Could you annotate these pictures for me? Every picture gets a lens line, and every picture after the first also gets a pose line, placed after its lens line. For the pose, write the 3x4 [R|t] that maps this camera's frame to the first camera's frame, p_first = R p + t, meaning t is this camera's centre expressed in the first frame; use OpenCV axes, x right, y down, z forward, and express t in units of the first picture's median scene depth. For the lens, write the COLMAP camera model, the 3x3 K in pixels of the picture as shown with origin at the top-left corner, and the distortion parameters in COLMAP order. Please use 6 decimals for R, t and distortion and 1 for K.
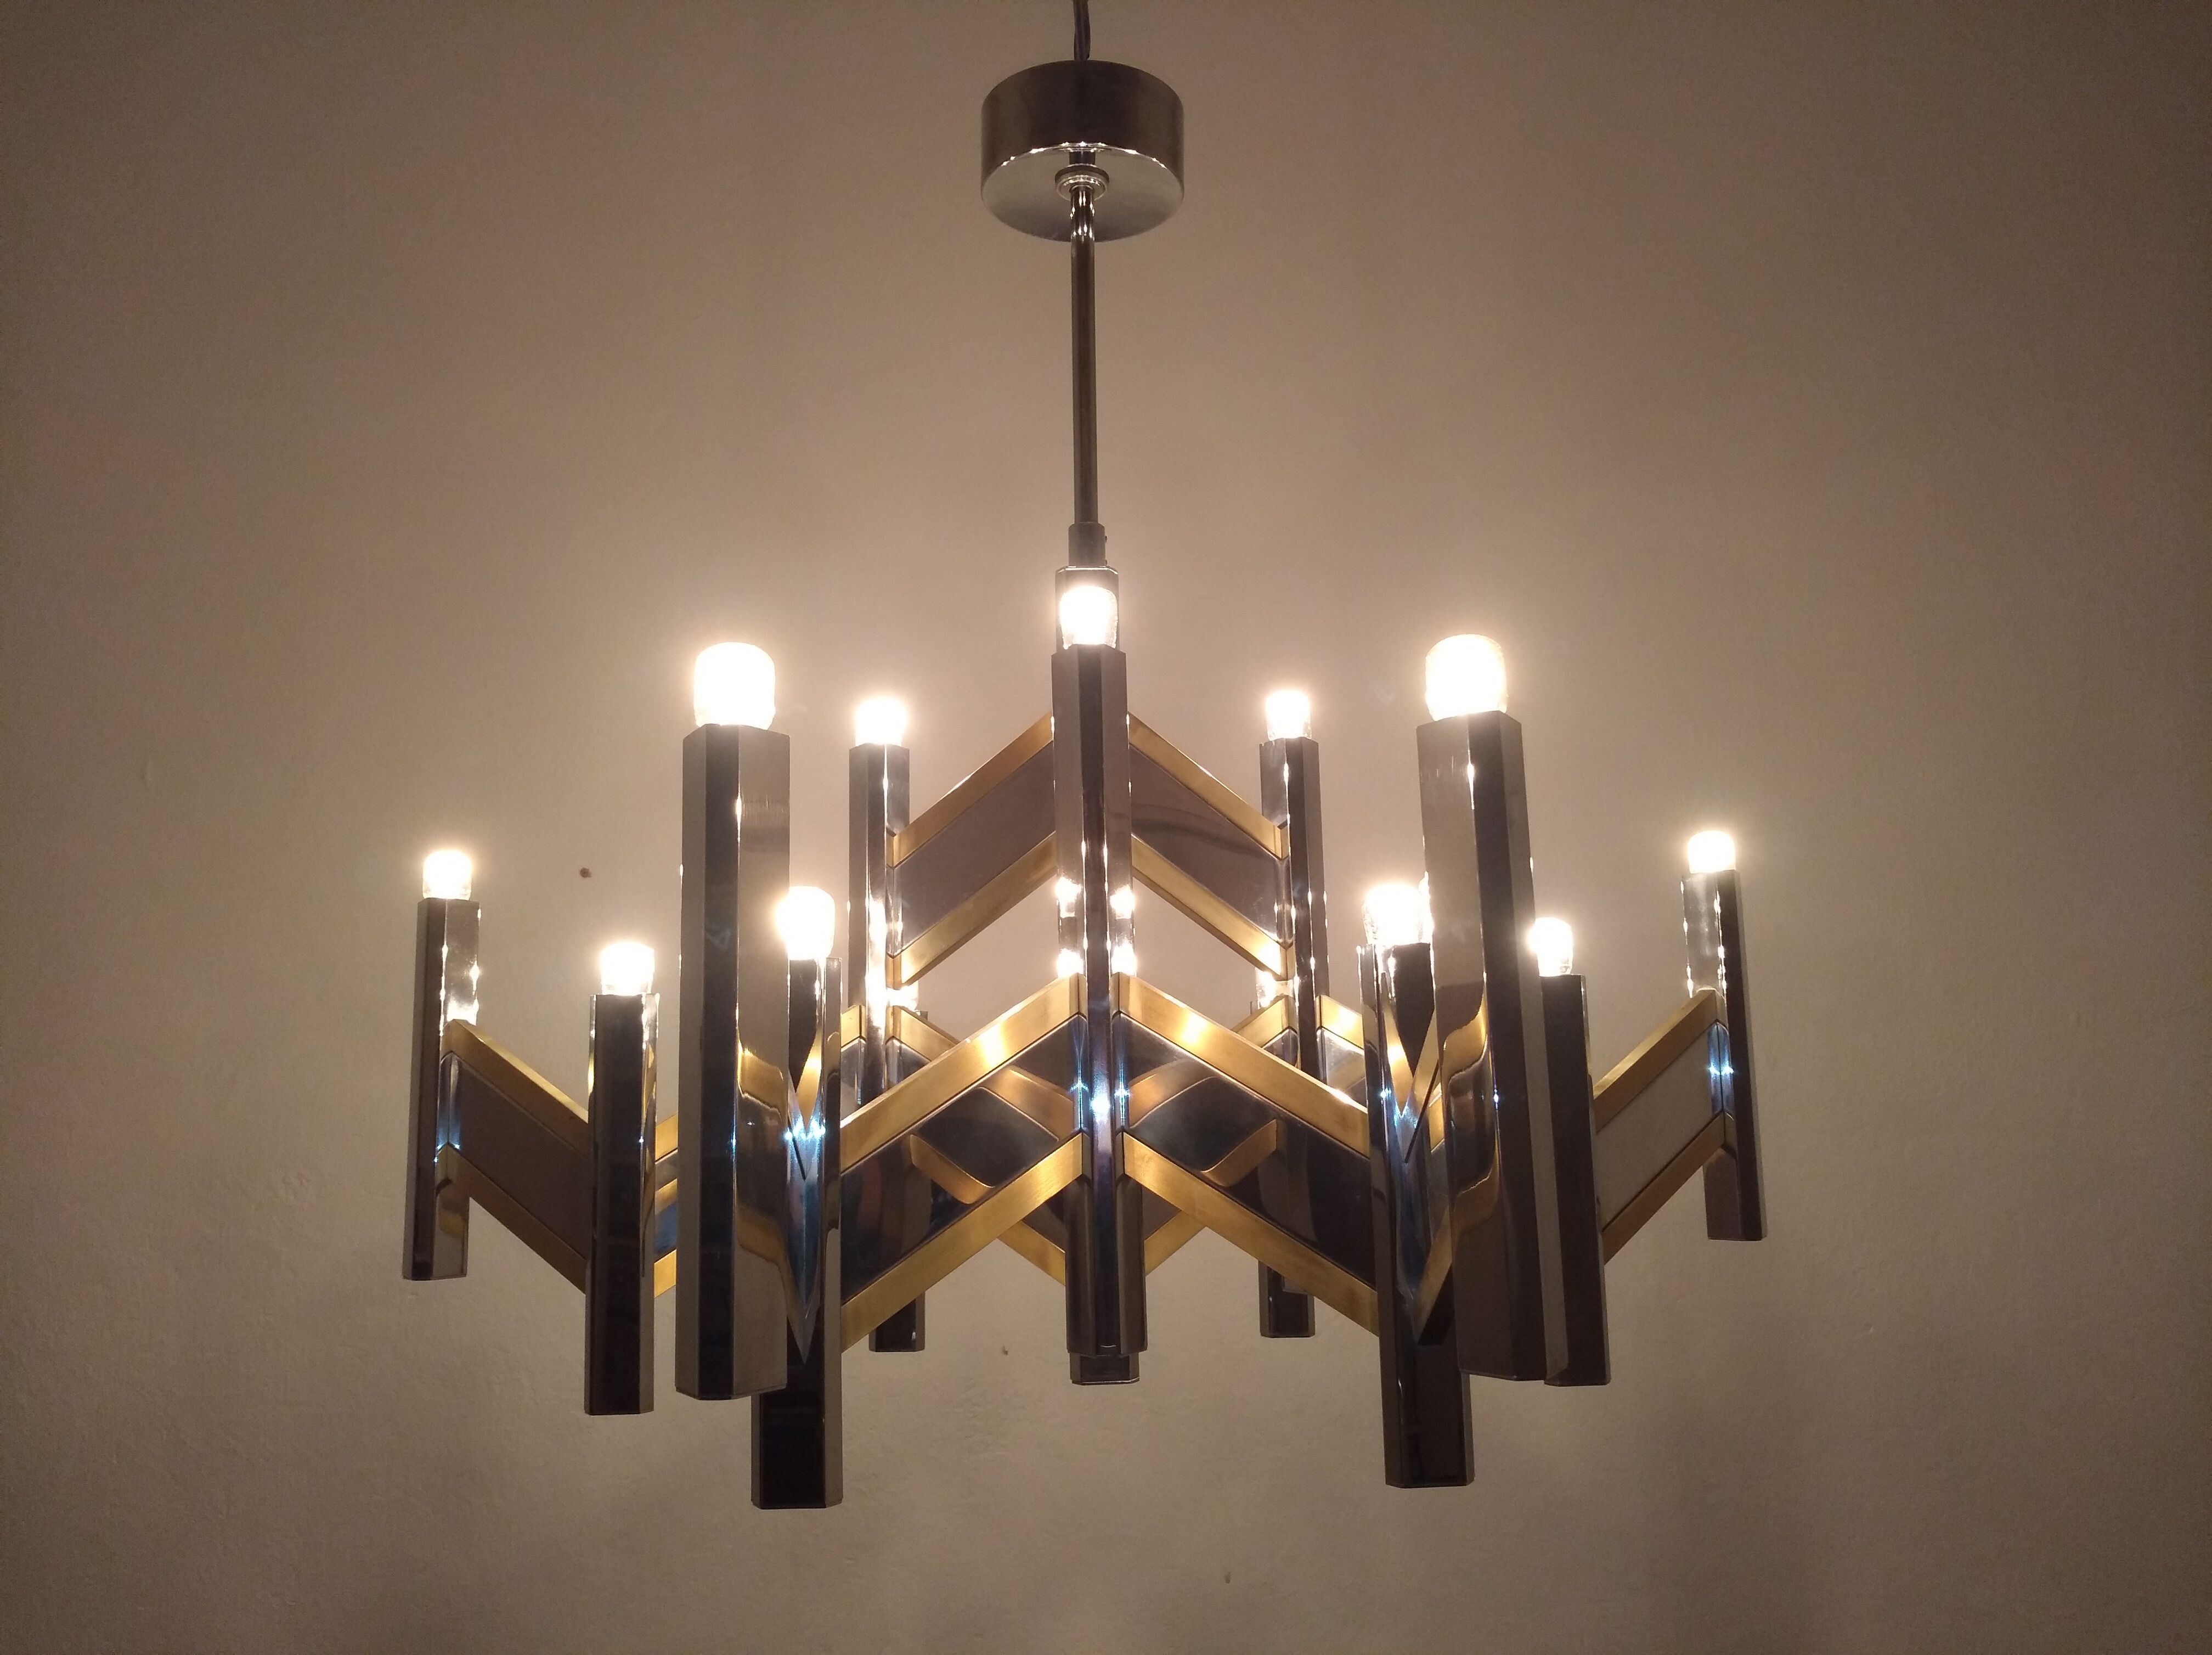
lens RADIAL K [[1691.5, 0, 1105.3], [0, 1691.5, 816.8], [0, 0, 1]] dist [0.020186, 0.015454]
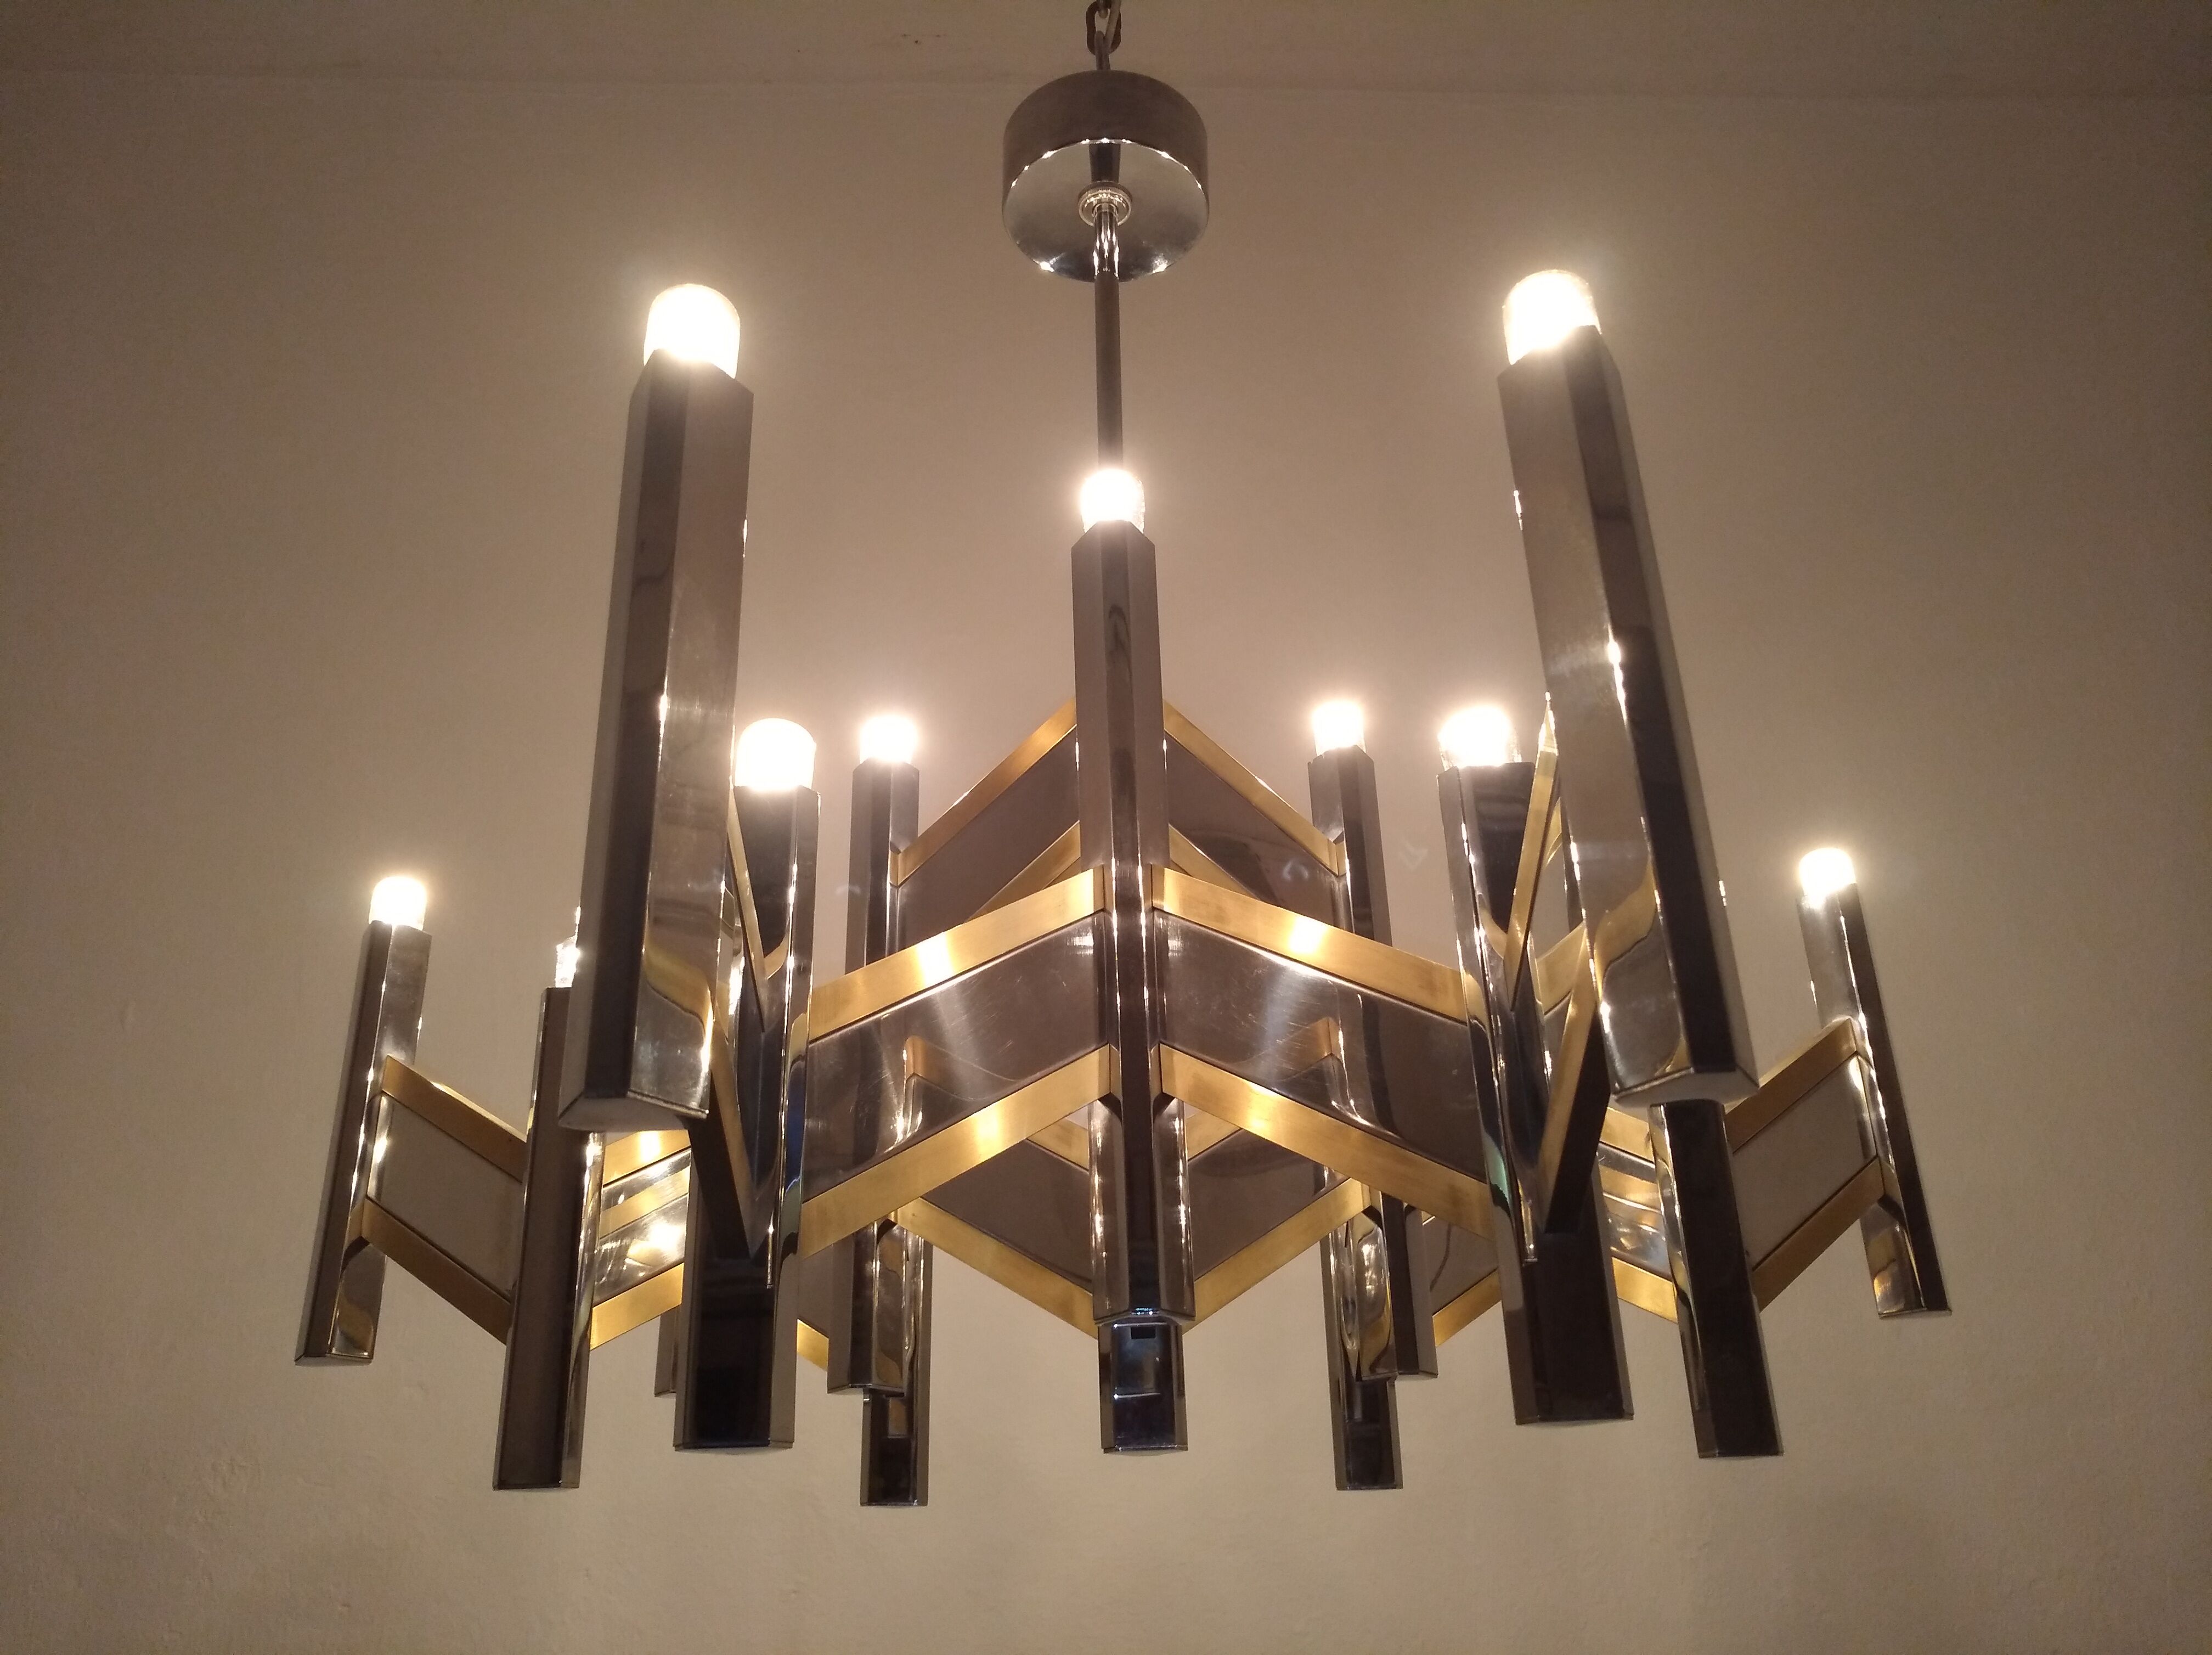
lens RADIAL K [[1691.5, 0, 1100.1], [0, 1691.5, 819.5], [0, 0, 1]] dist [0.020186, 0.015454]
pose [[0.999679, -0.013979, -0.021140, -0.000365], [0.008283, 0.968530, -0.248760, 0.221029], [0.023953, 0.248505, 0.968334, 0.138729]]
